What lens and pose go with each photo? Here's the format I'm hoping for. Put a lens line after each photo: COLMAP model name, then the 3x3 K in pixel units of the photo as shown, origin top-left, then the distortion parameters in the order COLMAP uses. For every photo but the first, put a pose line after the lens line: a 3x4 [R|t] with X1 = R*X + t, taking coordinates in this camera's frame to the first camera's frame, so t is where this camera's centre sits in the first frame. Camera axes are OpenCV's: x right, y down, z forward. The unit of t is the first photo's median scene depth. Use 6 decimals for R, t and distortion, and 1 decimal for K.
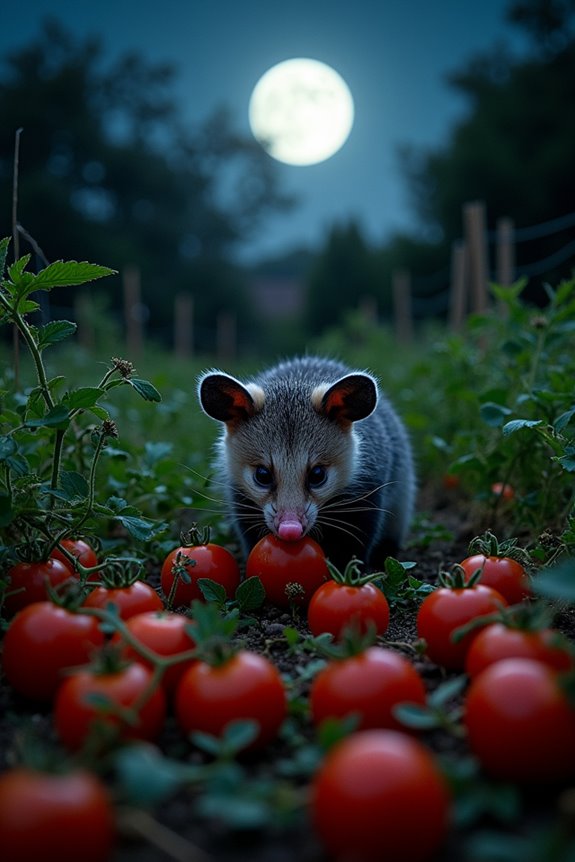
lens RADIAL K [[4594.4, 0, 283.8], [0, 4594.4, 428.0], [0, 0, 1]] dist [5.516788, 0.000000]
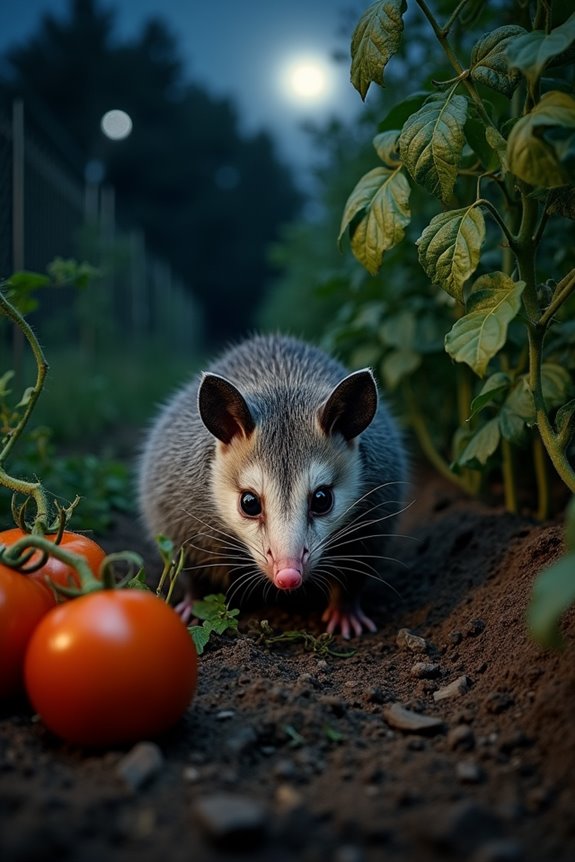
lens RADIAL K [[4594.4, 0, 285.1], [0, 4594.4, 429.1], [0, 0, 1]] dist [5.516788, 0.000000]
pose [[1.000000, -0.000783, 0.000345, 0.000439], [0.000783, 1.000000, 0.000342, -0.001001], [-0.000345, -0.000342, 1.000000, 0.105649]]
